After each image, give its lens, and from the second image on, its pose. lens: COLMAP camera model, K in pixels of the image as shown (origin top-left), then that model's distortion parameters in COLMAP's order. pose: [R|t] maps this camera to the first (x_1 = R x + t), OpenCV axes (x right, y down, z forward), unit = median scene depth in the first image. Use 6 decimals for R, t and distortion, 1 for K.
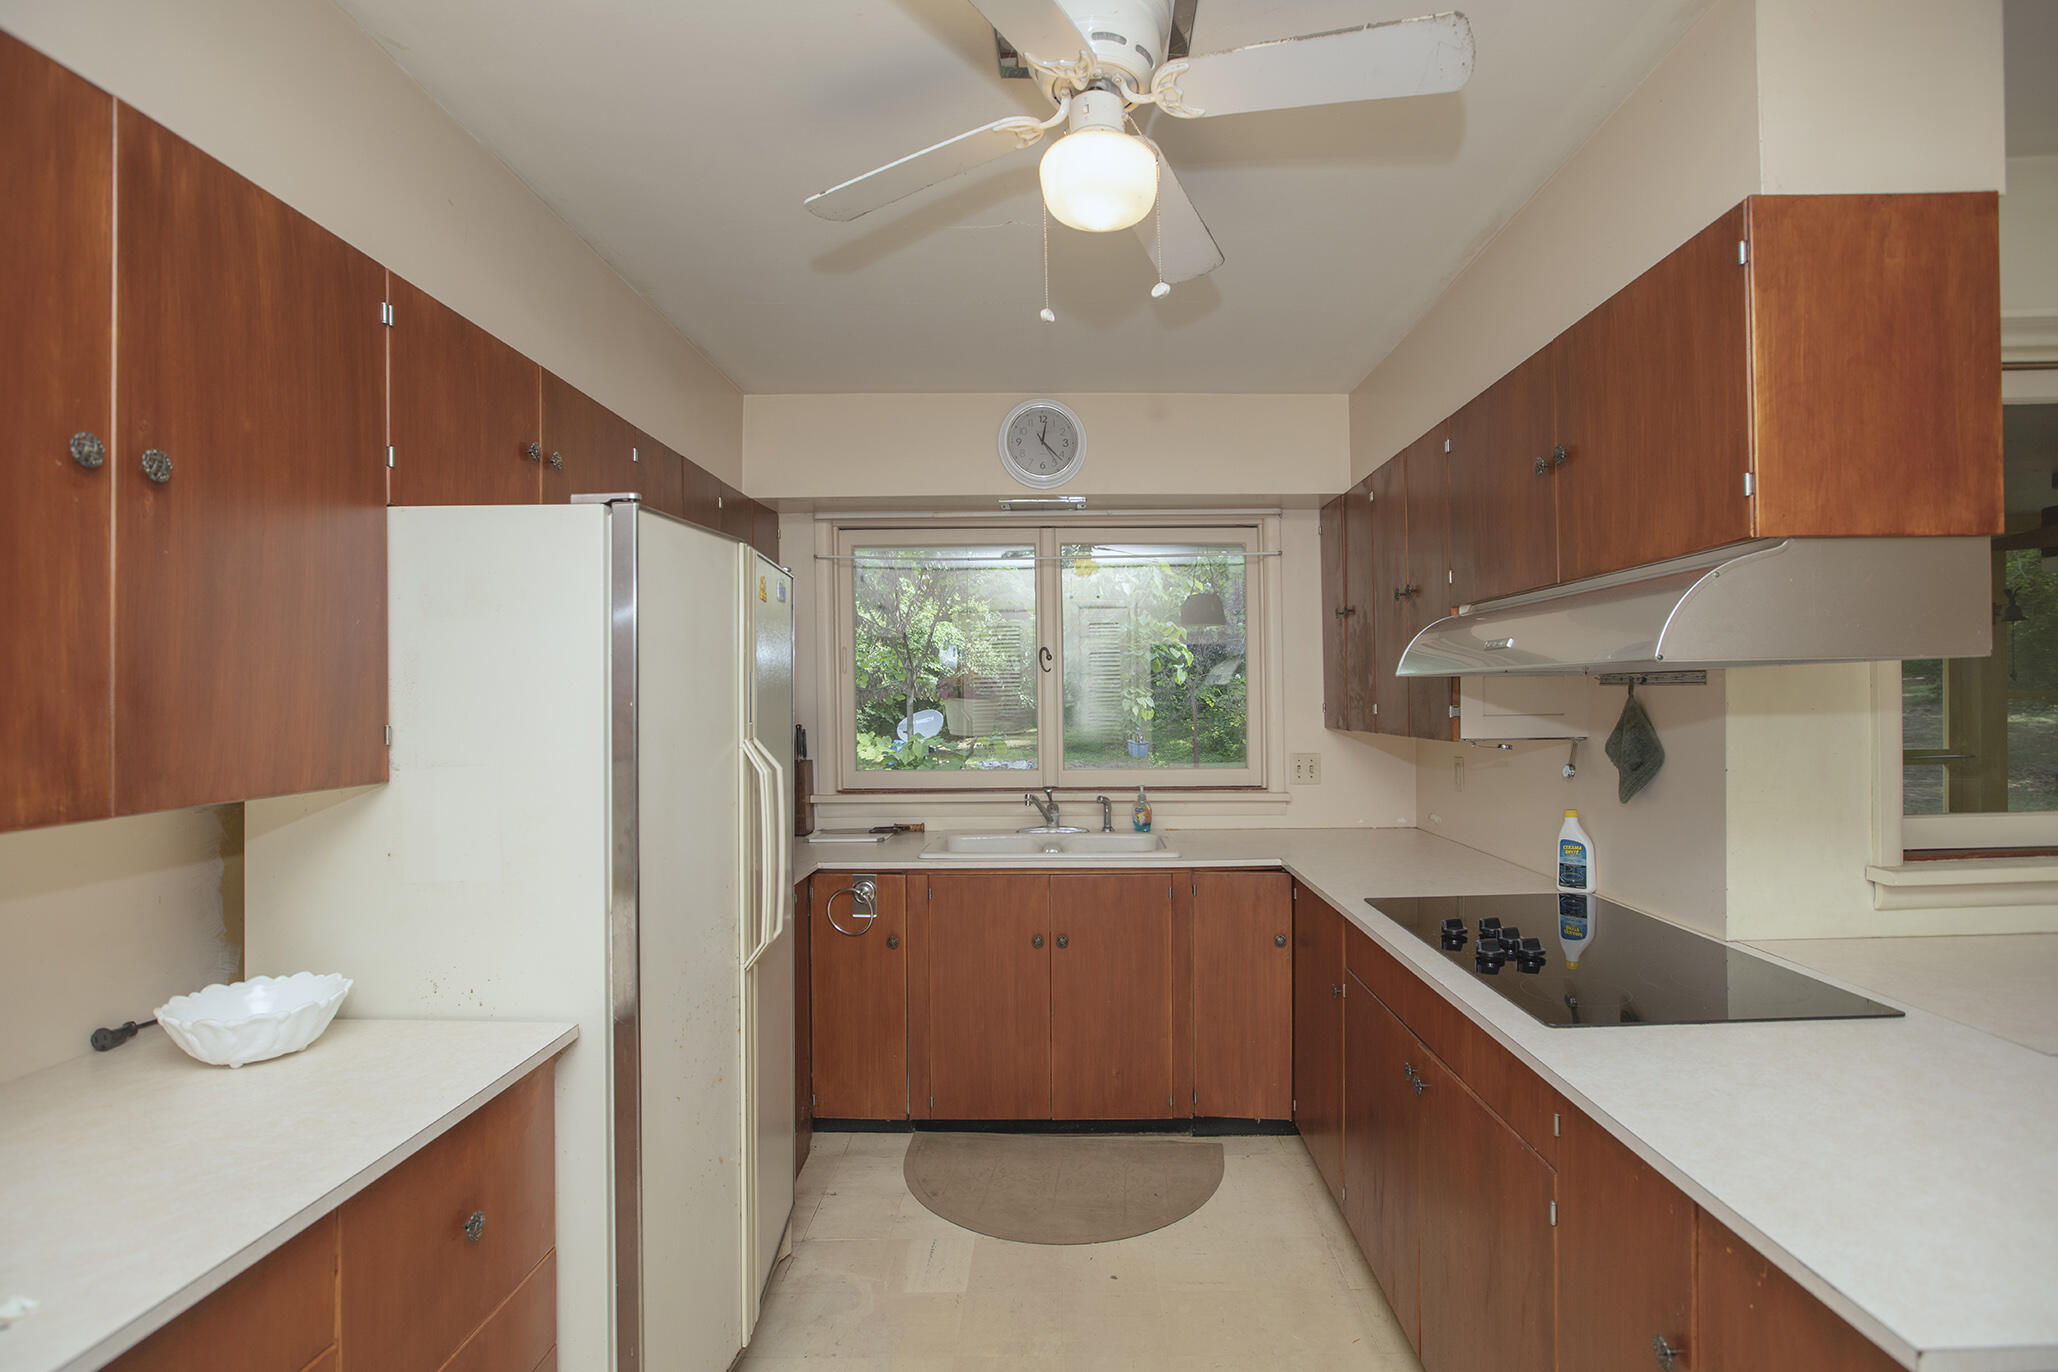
lens RADIAL K [[948.8, 0, 1034.7], [0, 948.8, 701.1], [0, 0, 1]] dist [-0.009455, 0.001098]
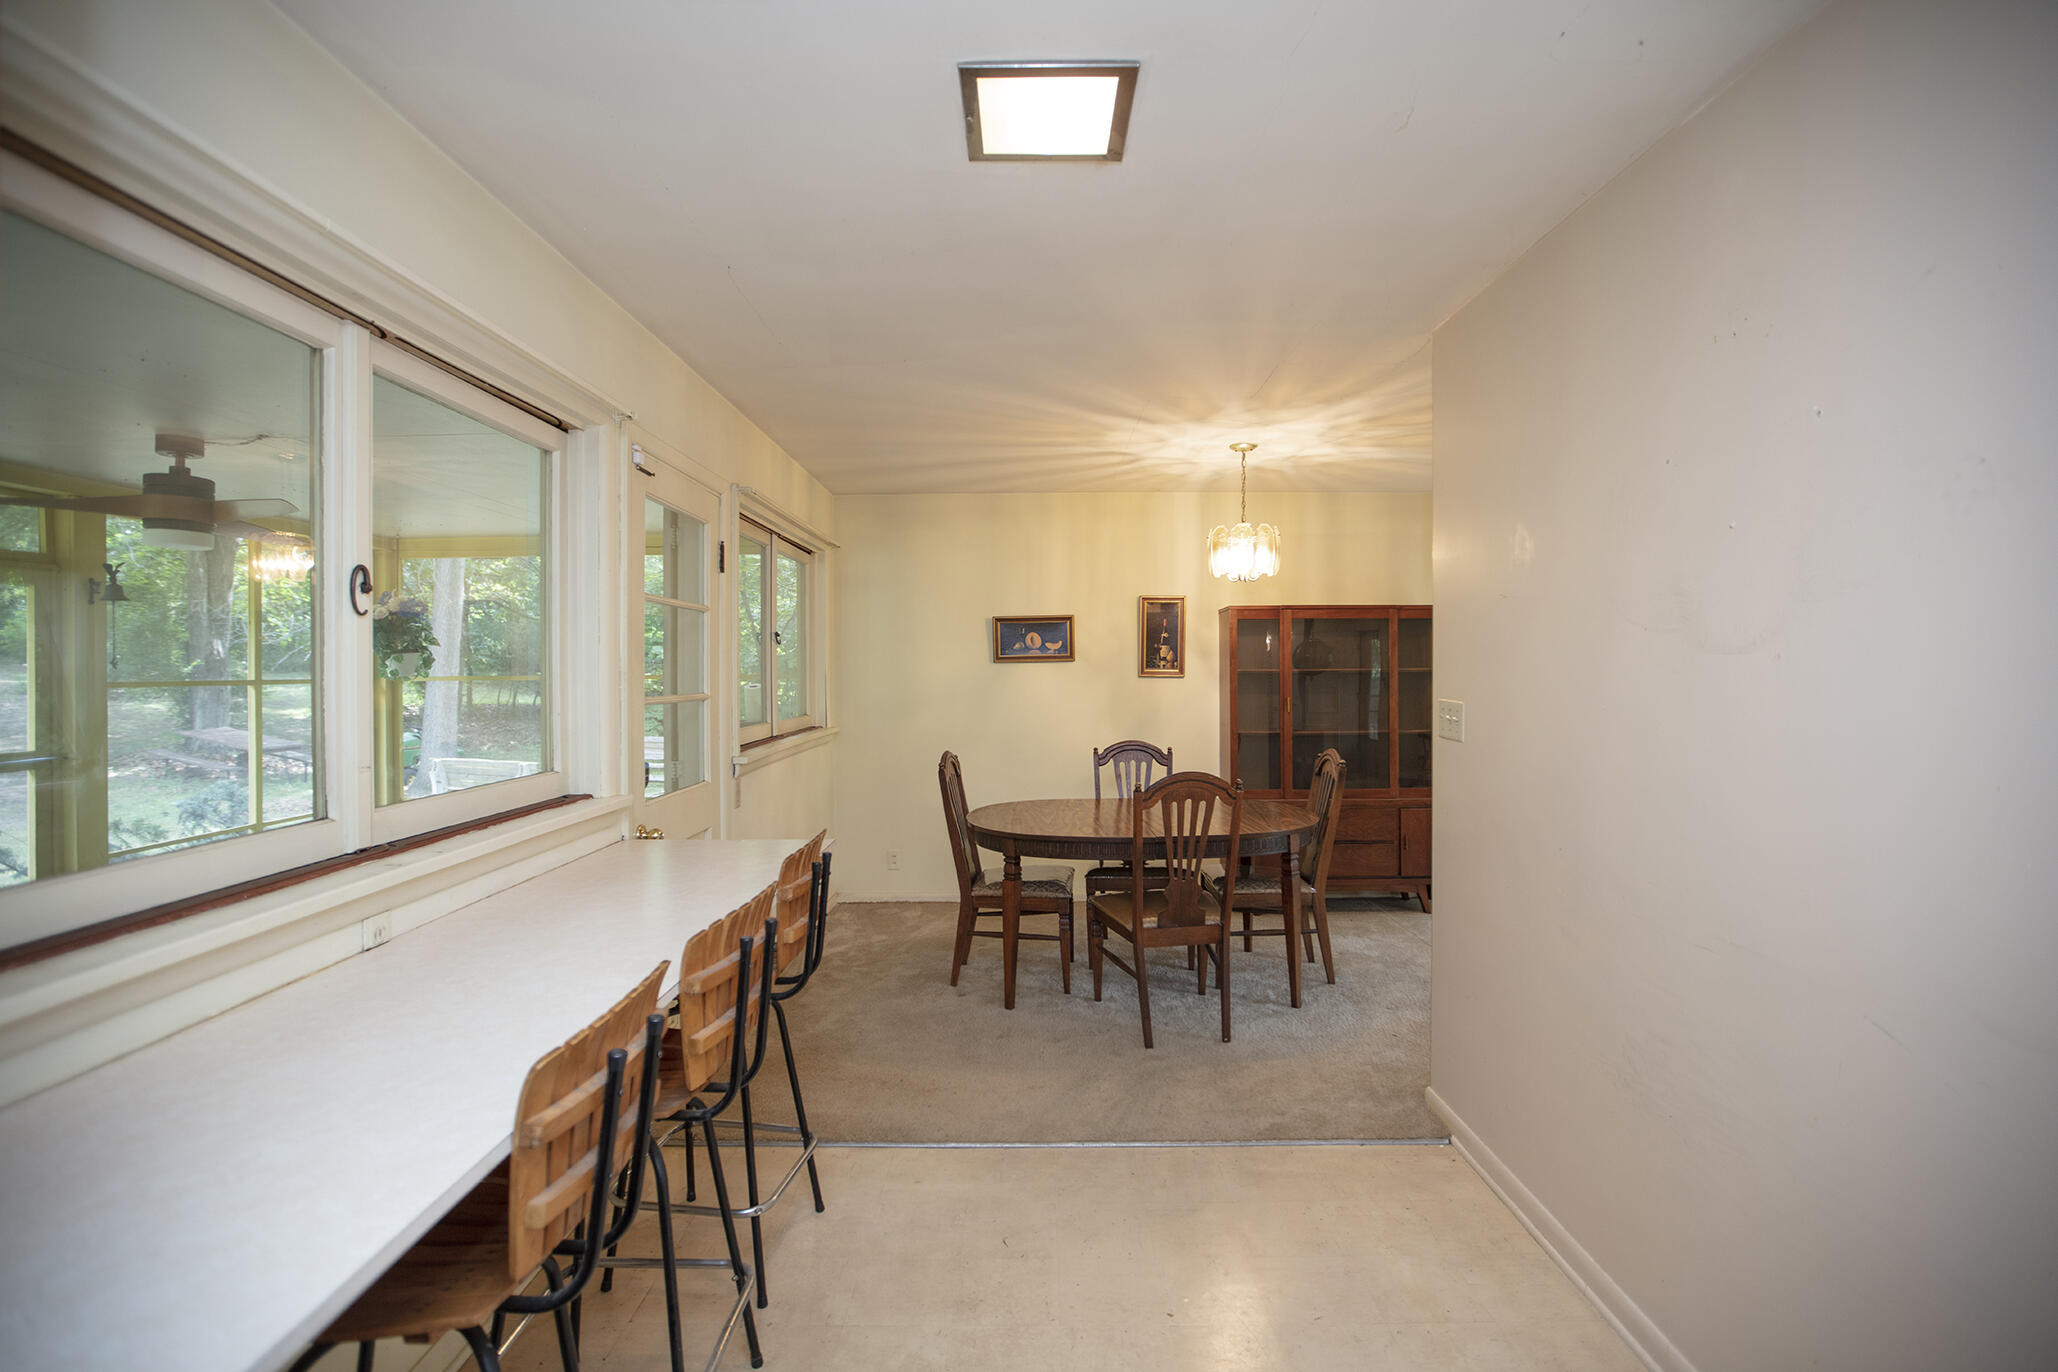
lens RADIAL K [[948.8, 0, 1028.5], [0, 948.8, 675.4], [0, 0, 1]] dist [-0.009455, 0.001098]
pose [[-0.999522, 0.013787, -0.027672, 0.177901], [0.013878, 0.999899, -0.003075, 0.002765], [0.027627, -0.003457, -0.999612, 1.938091]]
